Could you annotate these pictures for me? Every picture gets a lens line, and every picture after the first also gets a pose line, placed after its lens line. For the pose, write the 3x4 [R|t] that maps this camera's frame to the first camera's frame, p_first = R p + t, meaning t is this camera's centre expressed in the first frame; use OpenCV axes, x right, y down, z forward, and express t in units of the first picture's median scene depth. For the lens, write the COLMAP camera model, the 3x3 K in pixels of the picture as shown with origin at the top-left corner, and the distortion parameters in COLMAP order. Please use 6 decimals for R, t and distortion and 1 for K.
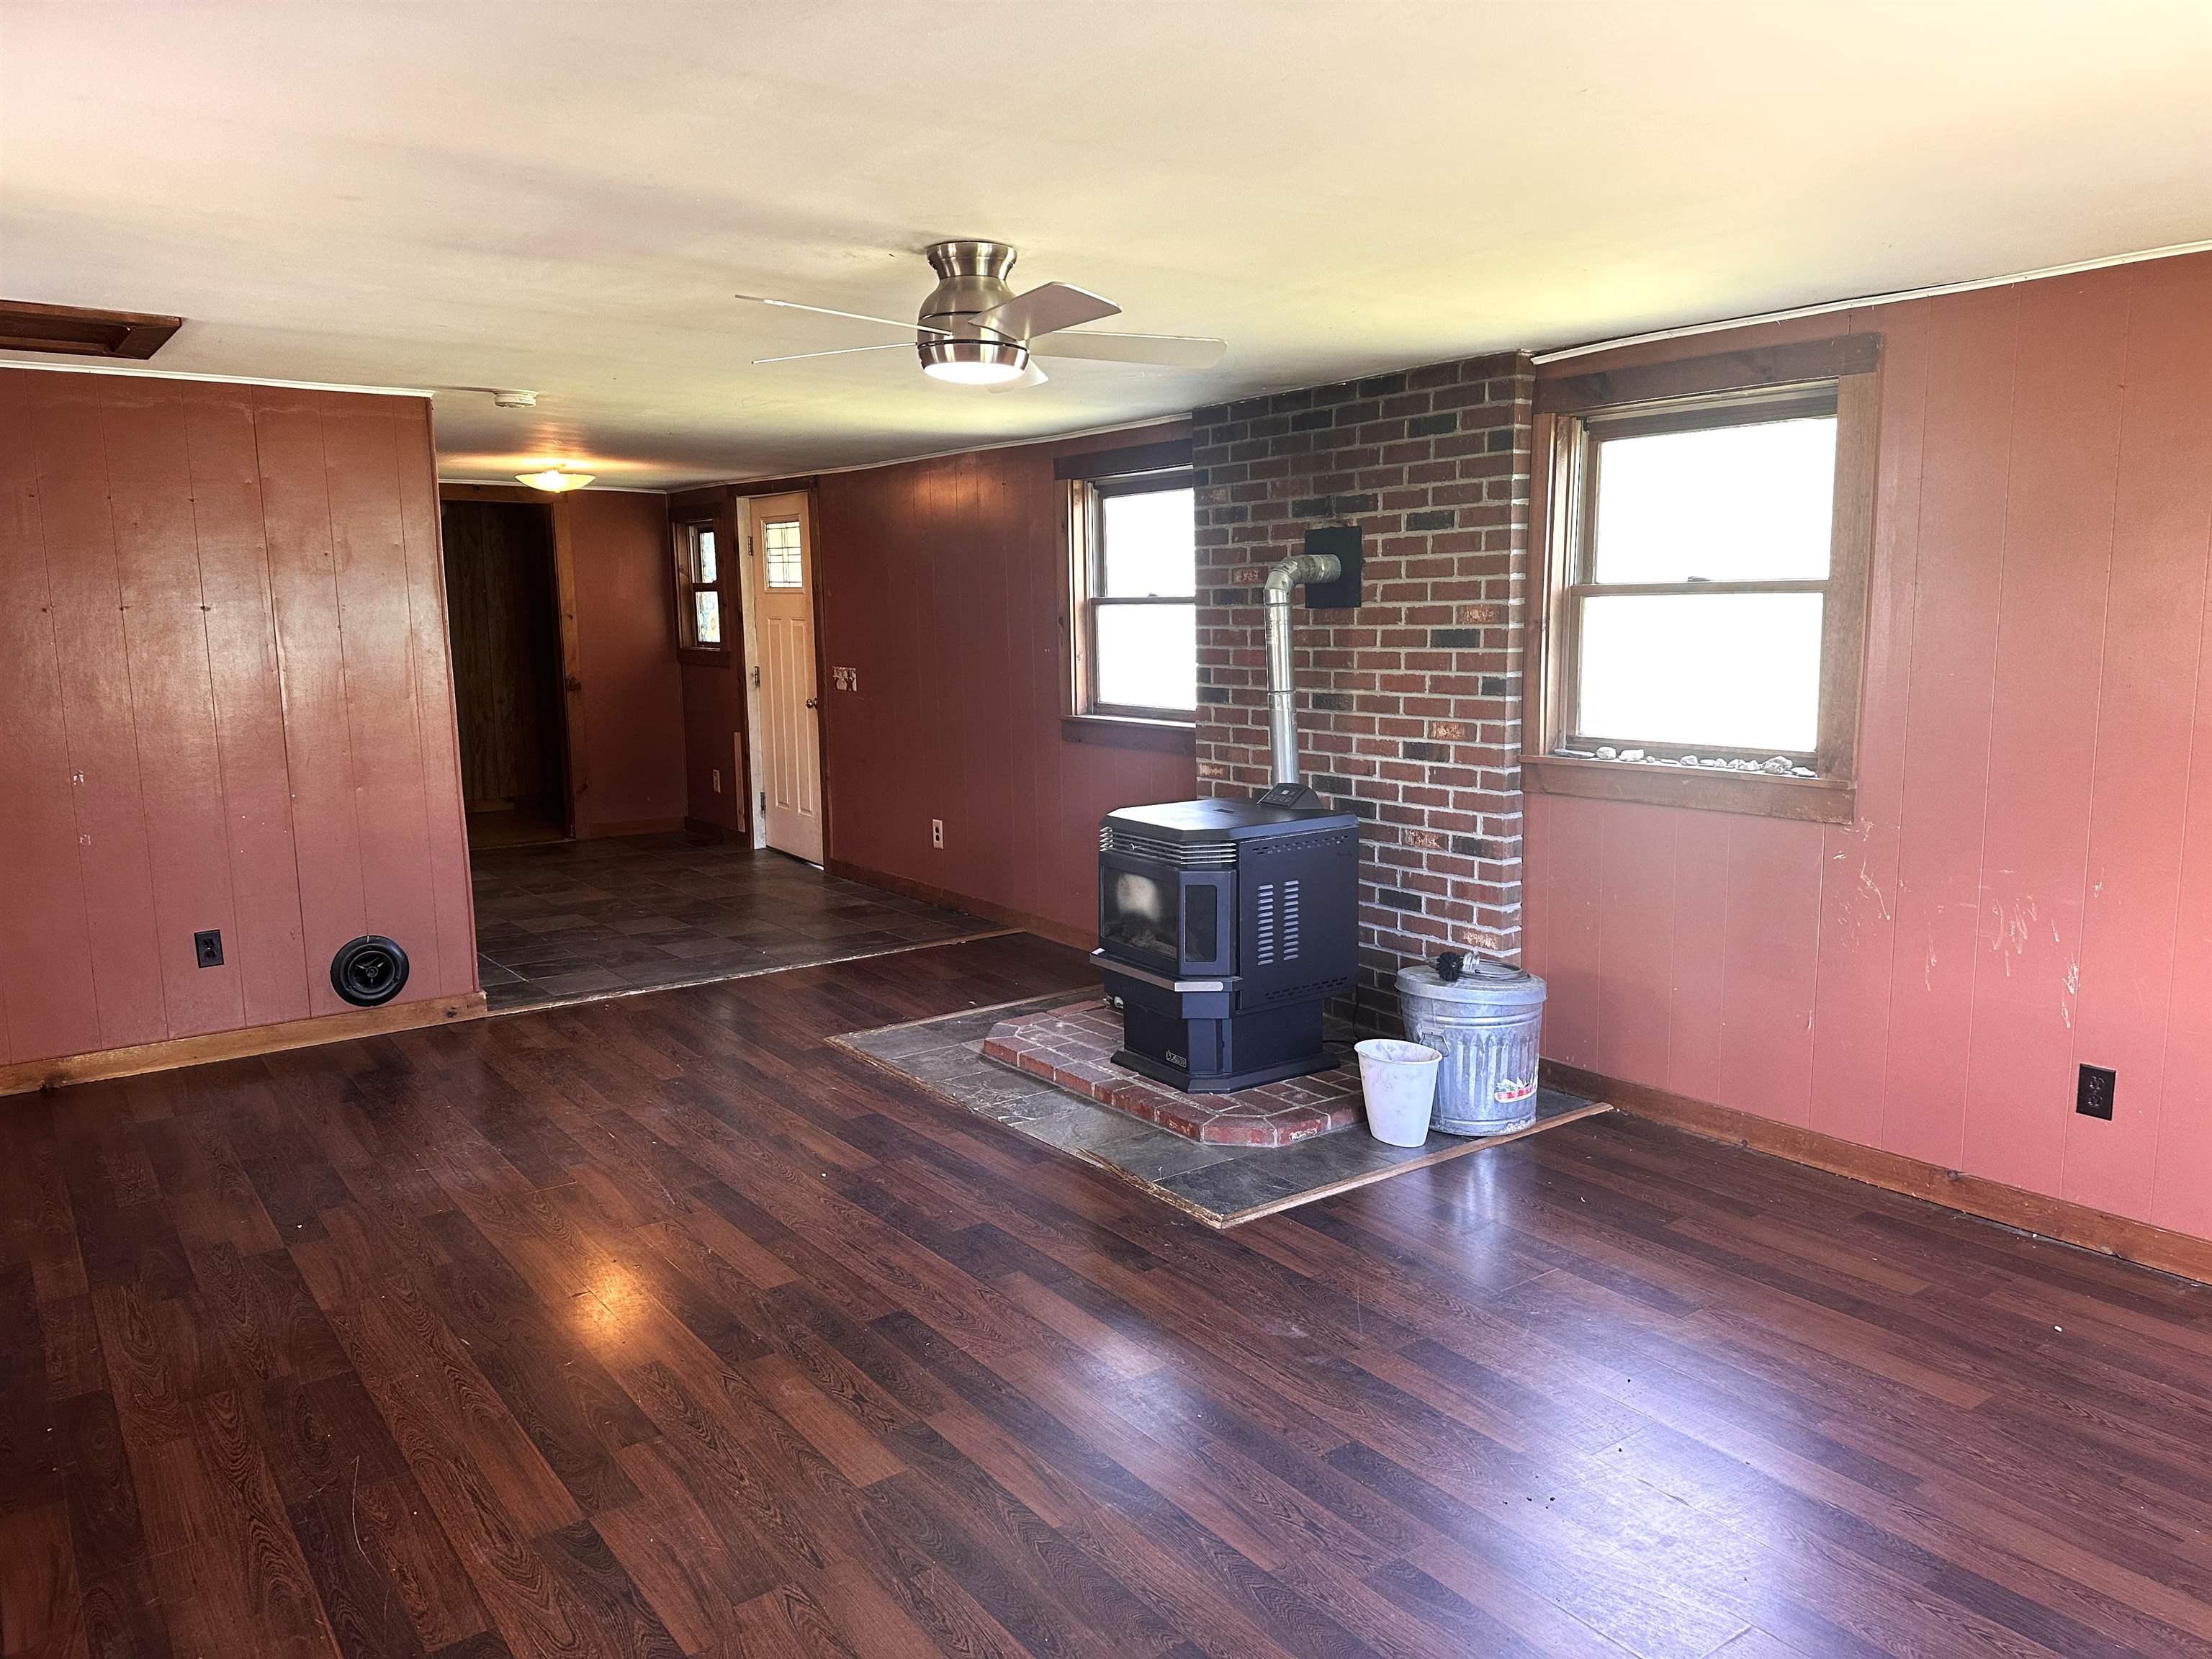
lens RADIAL K [[1563.0, 0, 1104.4], [0, 1563.0, 825.5], [0, 0, 1]] dist [0.042363, -0.031227]
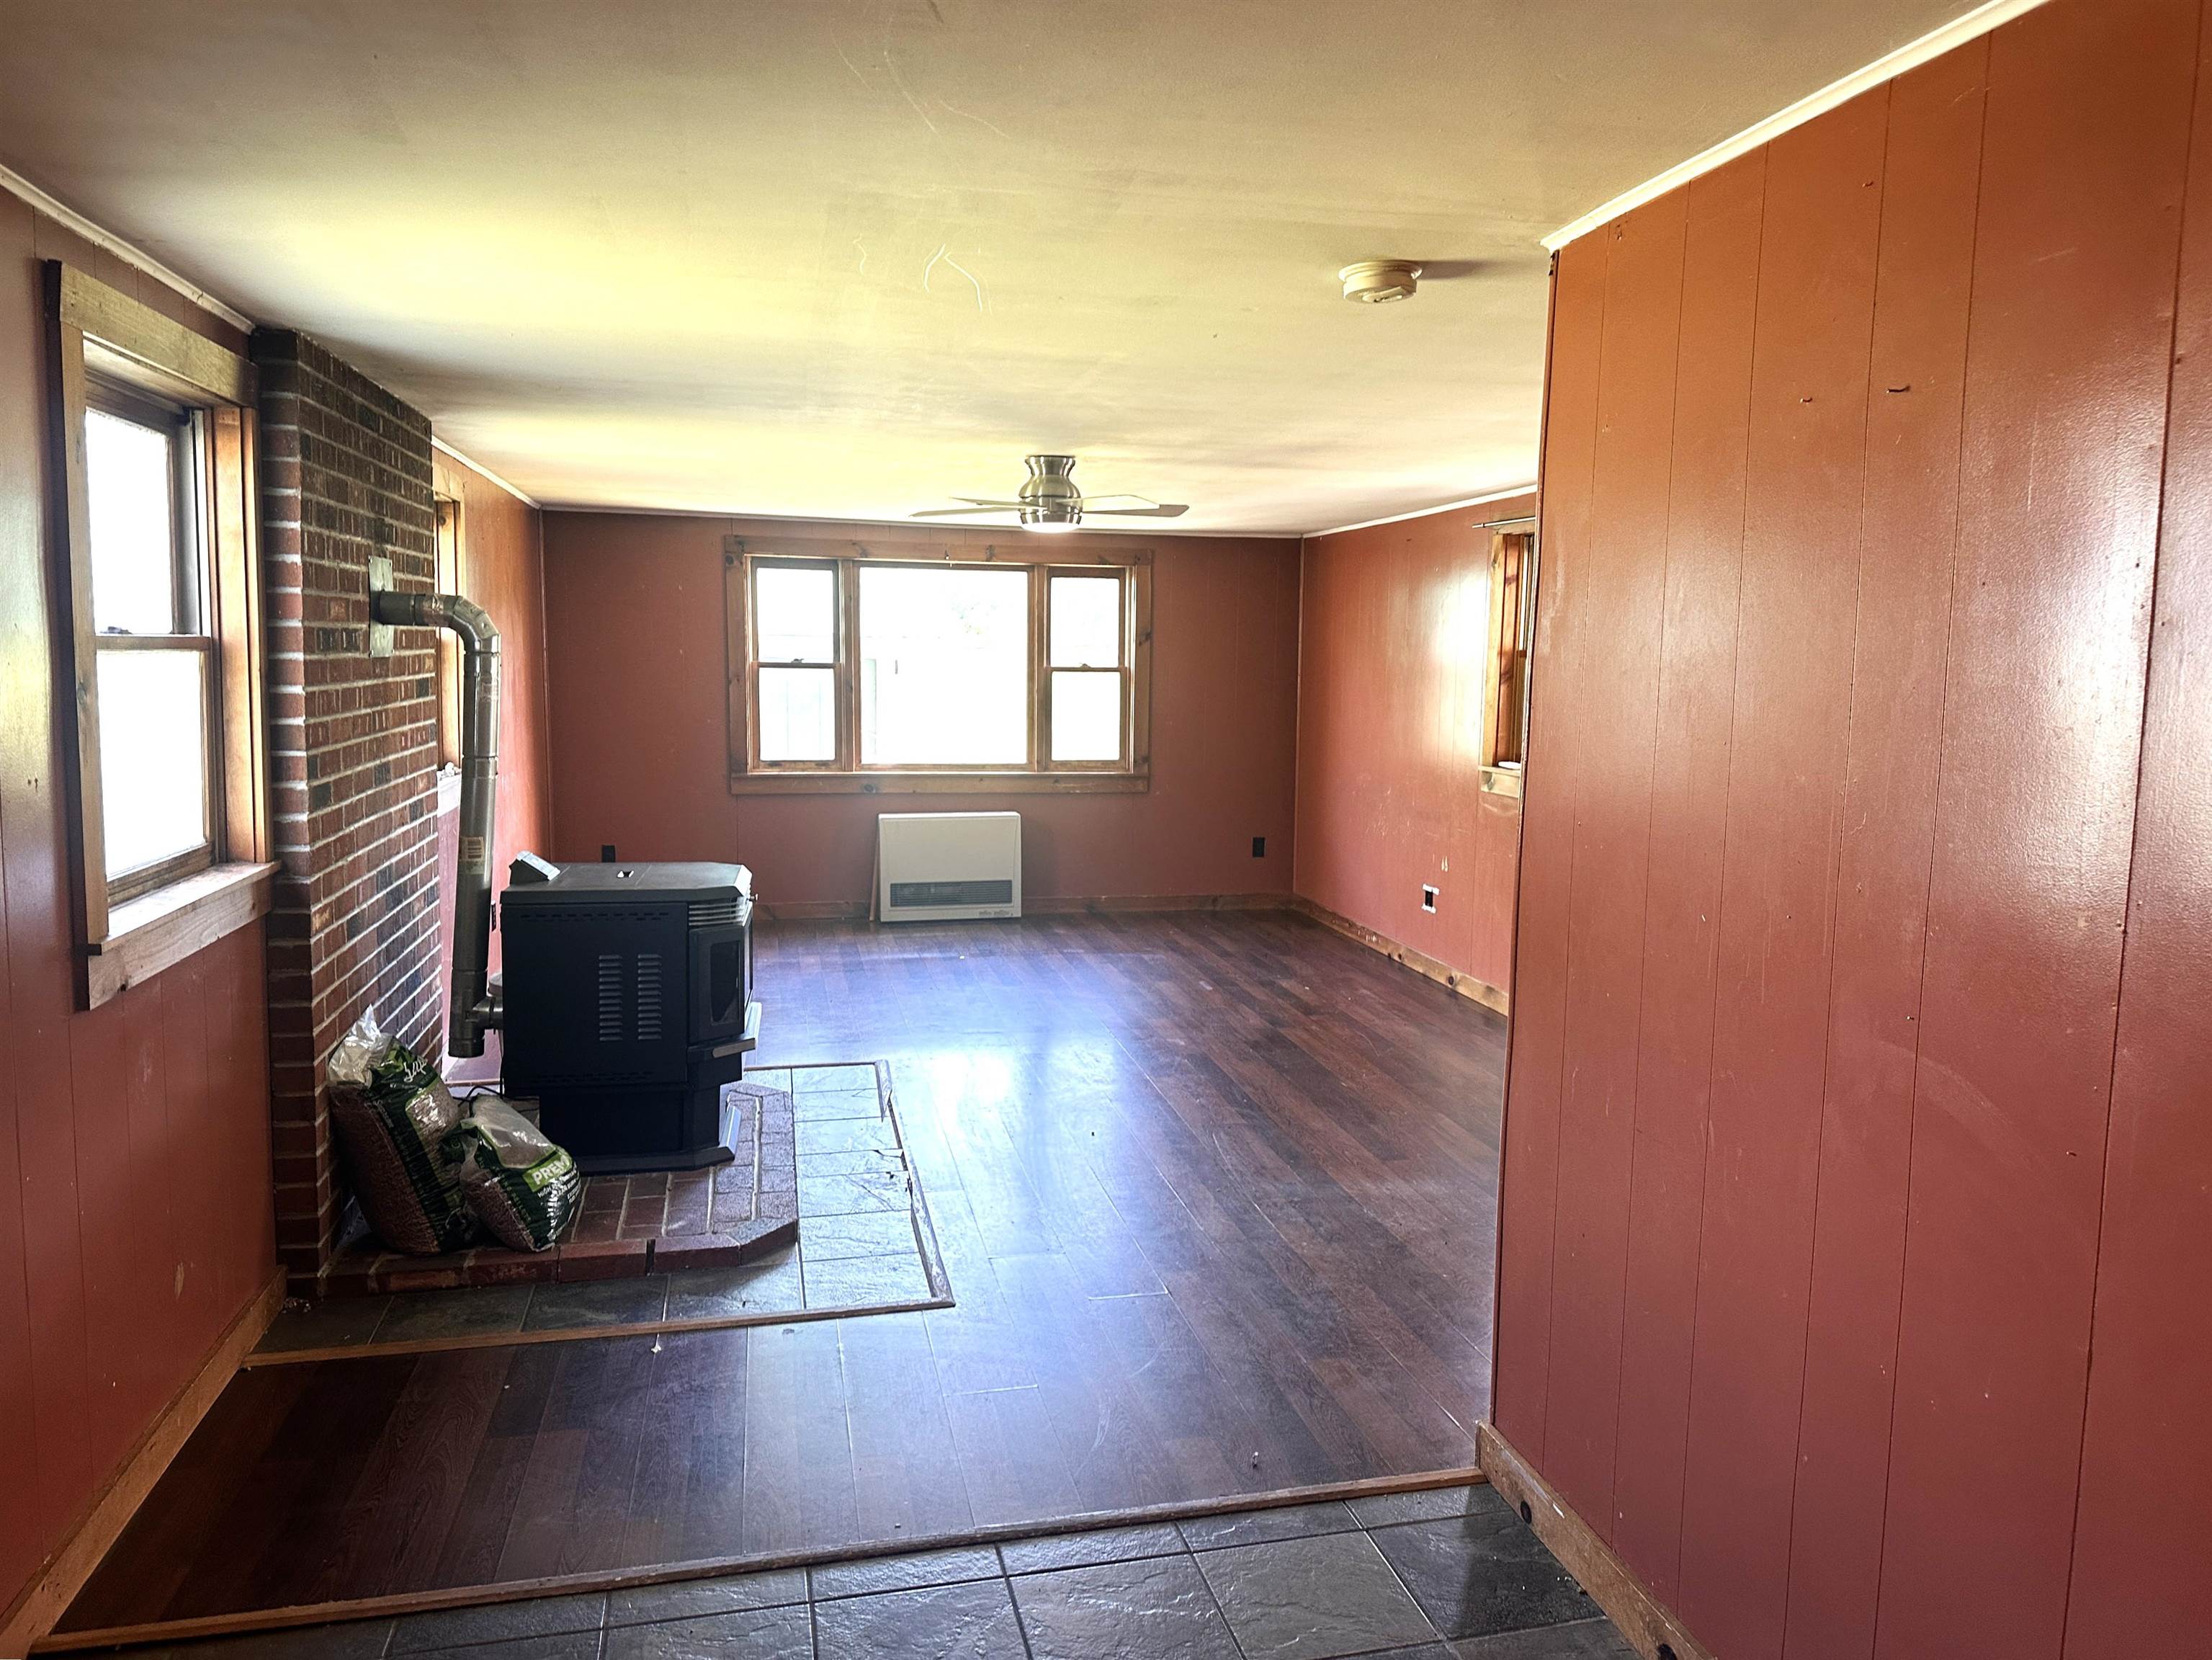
lens RADIAL K [[1563.2, 0, 1117.5], [0, 1563.2, 835.1], [0, 0, 1]] dist [0.042363, -0.031227]
pose [[-0.917644, -0.052409, 0.393932, -0.578690], [0.050217, 0.968028, 0.245764, -0.264372], [-0.394218, 0.245306, -0.885673, 1.763255]]
